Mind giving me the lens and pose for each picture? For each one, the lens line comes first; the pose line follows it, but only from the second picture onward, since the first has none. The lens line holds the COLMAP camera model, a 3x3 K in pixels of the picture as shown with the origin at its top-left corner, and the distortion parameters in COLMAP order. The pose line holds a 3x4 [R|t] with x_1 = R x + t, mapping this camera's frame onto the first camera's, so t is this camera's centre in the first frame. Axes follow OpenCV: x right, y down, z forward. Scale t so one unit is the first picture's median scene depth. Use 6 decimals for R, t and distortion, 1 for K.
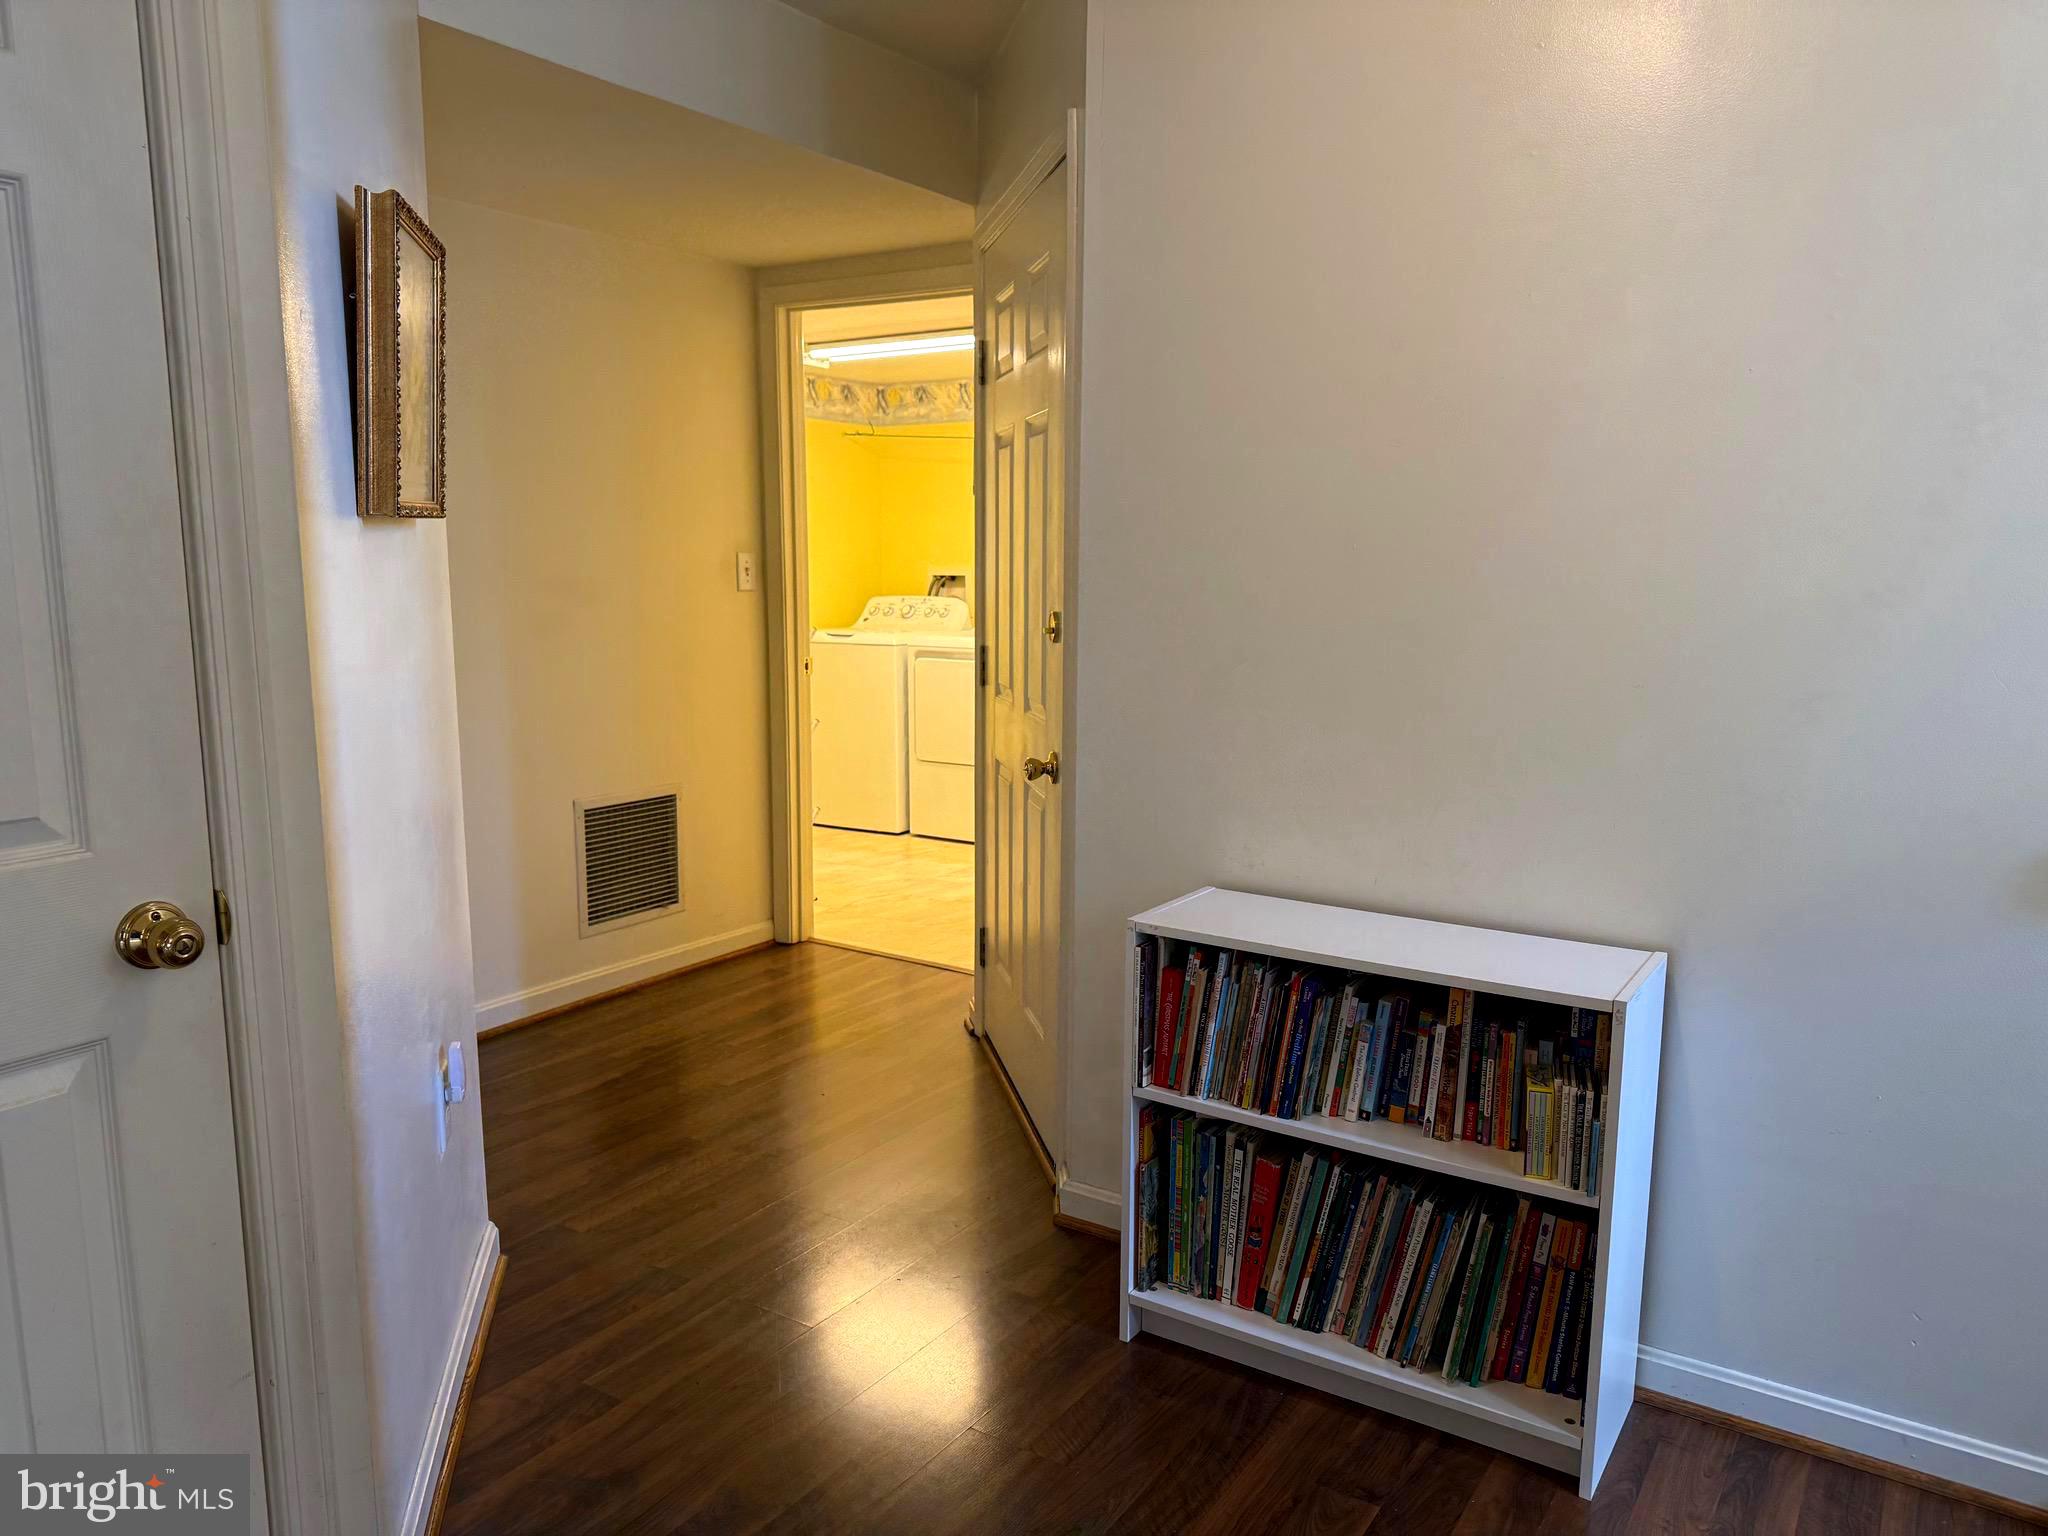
lens RADIAL K [[1450.5, 0, 1026.1], [0, 1450.5, 779.9], [0, 0, 1]] dist [-0.000600, -0.006319]
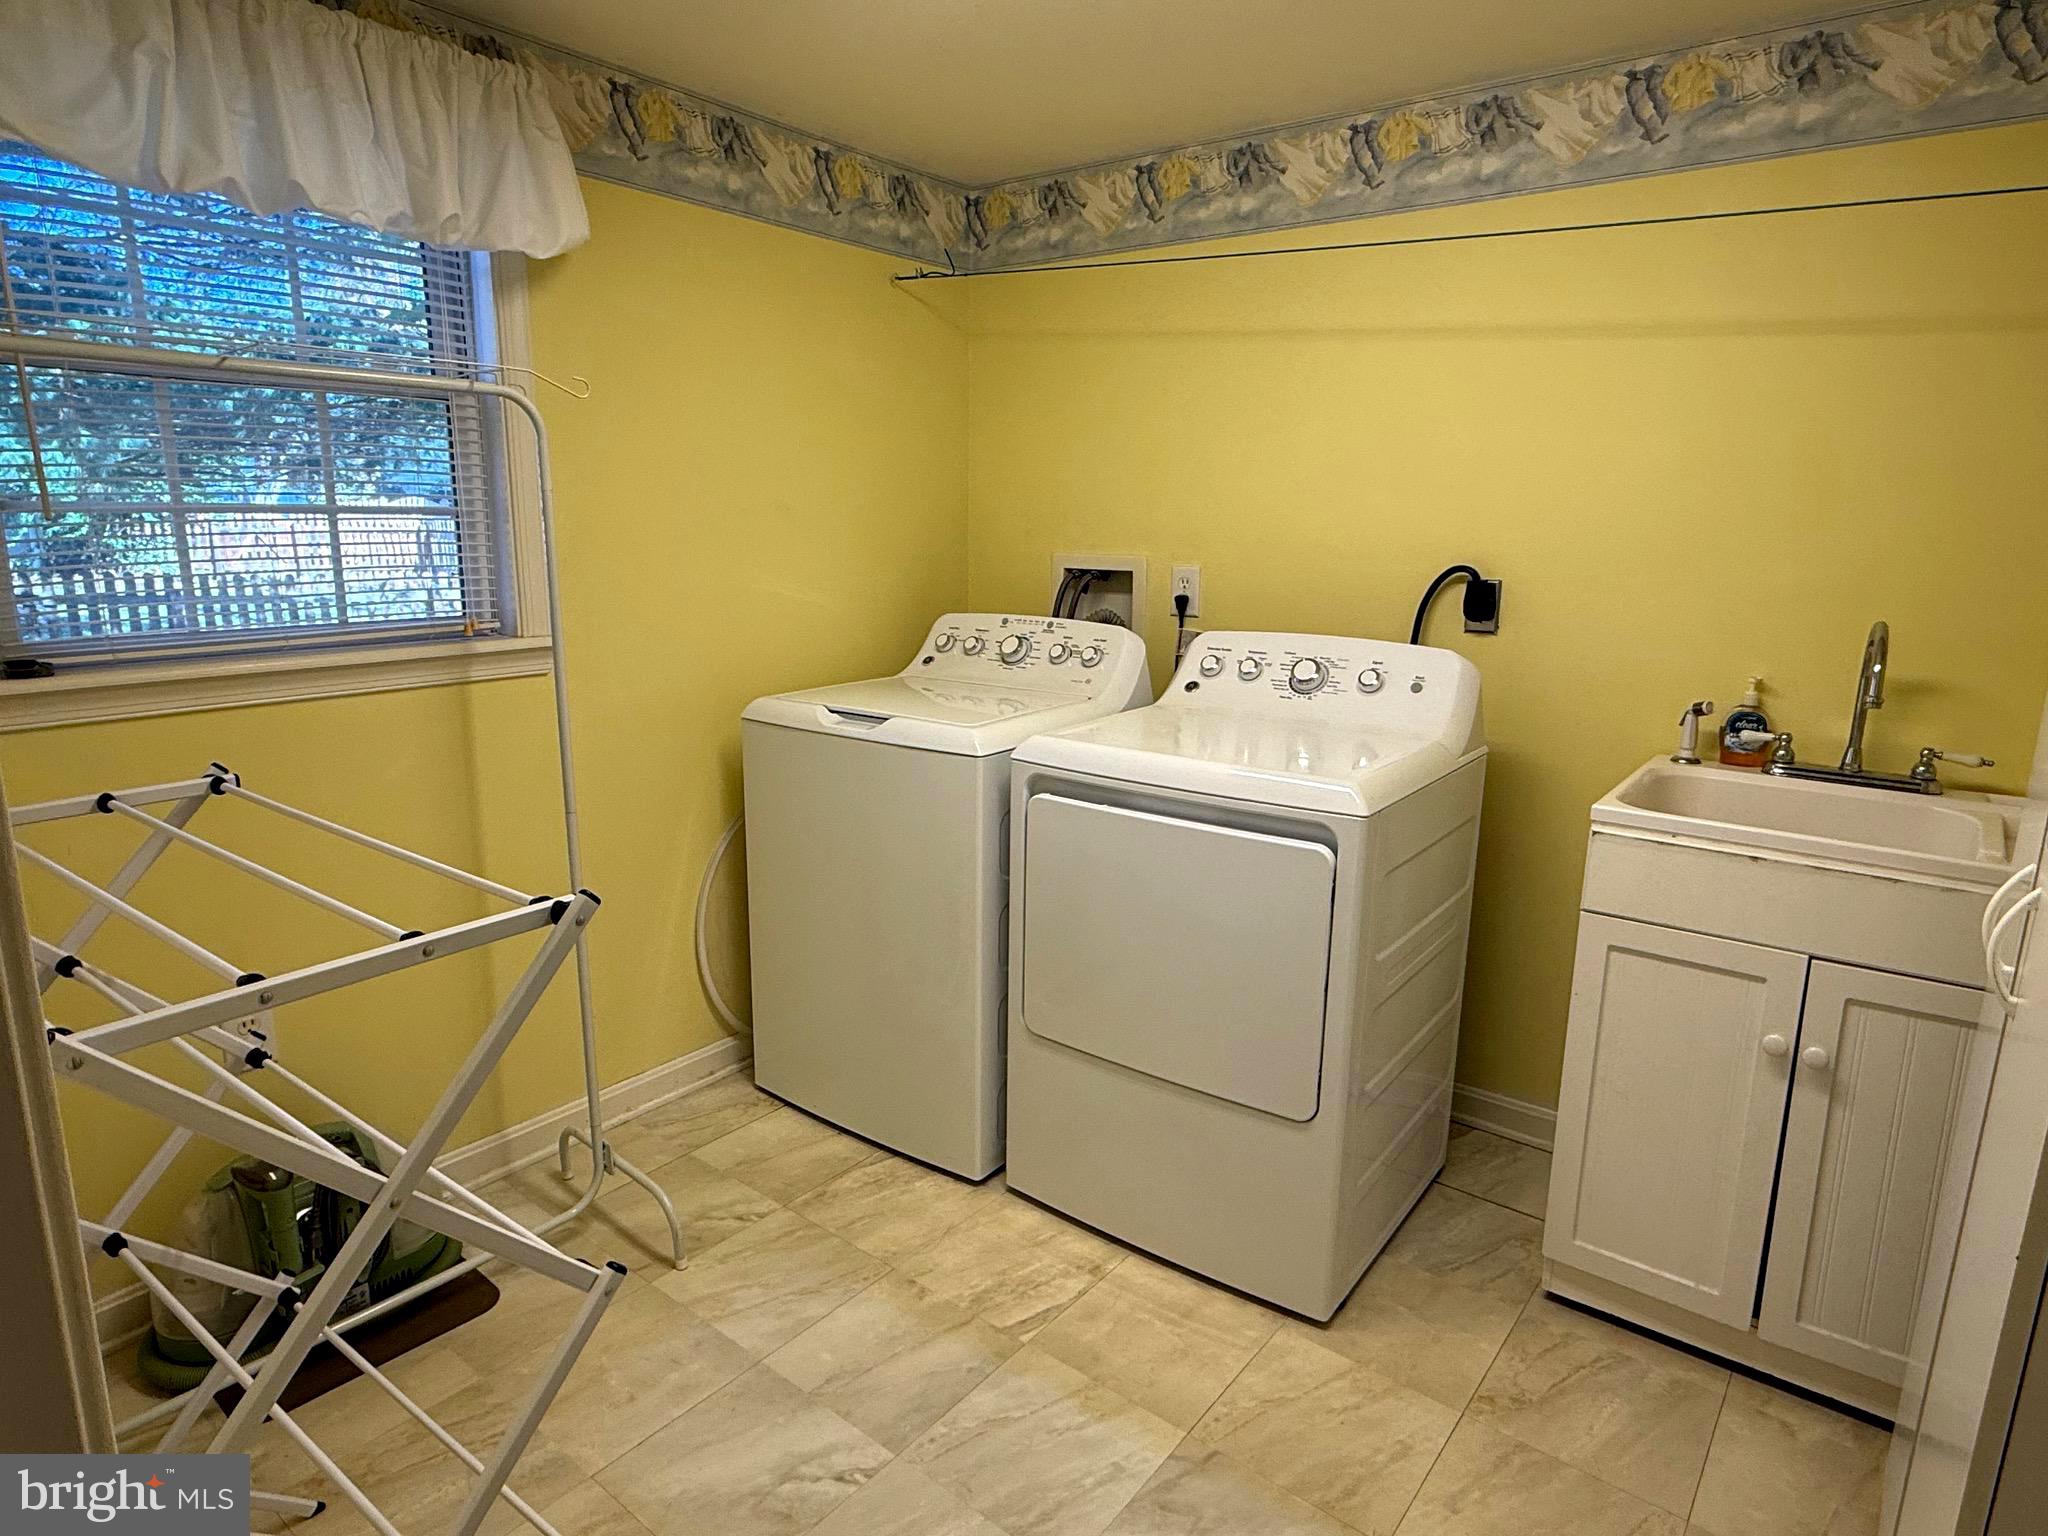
lens RADIAL K [[1197.8, 0, 1020.6], [0, 1197.8, 762.0], [0, 0, 1]] dist [-0.000183, 0.001728]
pose [[0.996895, 0.032744, -0.071607, -0.048861], [-0.028776, 0.998029, 0.055762, -0.099415], [0.073292, -0.053528, 0.995873, 0.591997]]
